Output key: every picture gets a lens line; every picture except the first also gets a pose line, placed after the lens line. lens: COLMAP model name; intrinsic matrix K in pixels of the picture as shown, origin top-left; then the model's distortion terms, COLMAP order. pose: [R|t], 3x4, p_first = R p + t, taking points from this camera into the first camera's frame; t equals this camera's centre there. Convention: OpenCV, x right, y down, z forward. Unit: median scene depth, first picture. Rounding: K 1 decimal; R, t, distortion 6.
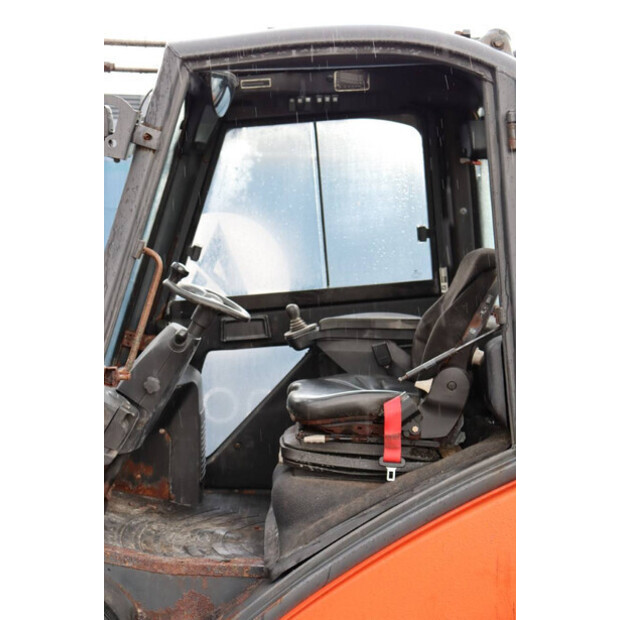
lens RADIAL K [[1250.2, 0, 308.6], [0, 1250.2, 306.4], [0, 0, 1]] dist [0.256569, 0.000000]
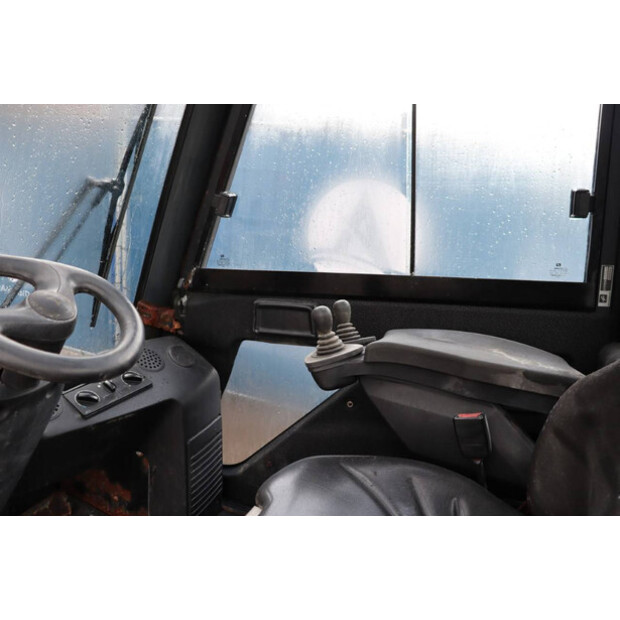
lens RADIAL K [[502.3, 0, 309.9], [0, 502.3, 308.6], [0, 0, 1]] dist [-0.151809, 0.093605]
pose [[0.944280, 0.137964, -0.298832, 0.049357], [-0.094715, 0.983407, 0.154727, -0.035611], [0.315220, -0.117802, 0.941679, 0.811843]]
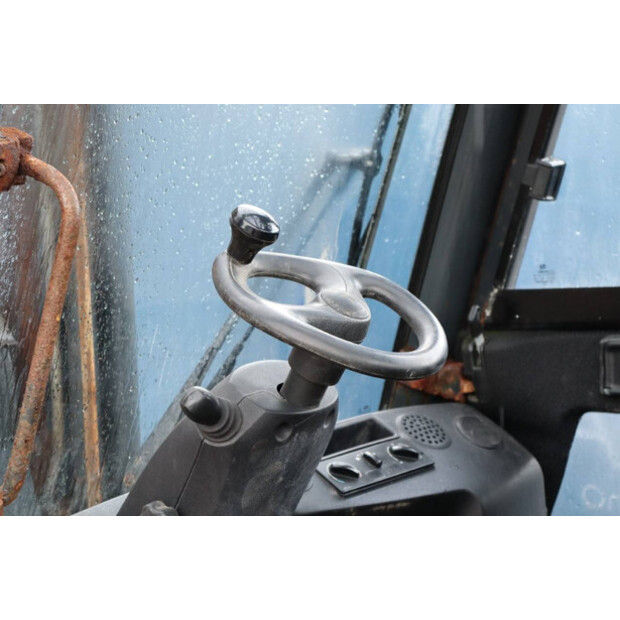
lens RADIAL K [[1441.2, 0, 313.5], [0, 1441.2, 304.5], [0, 0, 1]] dist [0.416520, 0.000000]
pose [[0.793337, 0.064574, -0.605348, 0.161295], [-0.036110, 0.997599, 0.059092, -0.029187], [0.607710, -0.025021, 0.793764, 0.610017]]
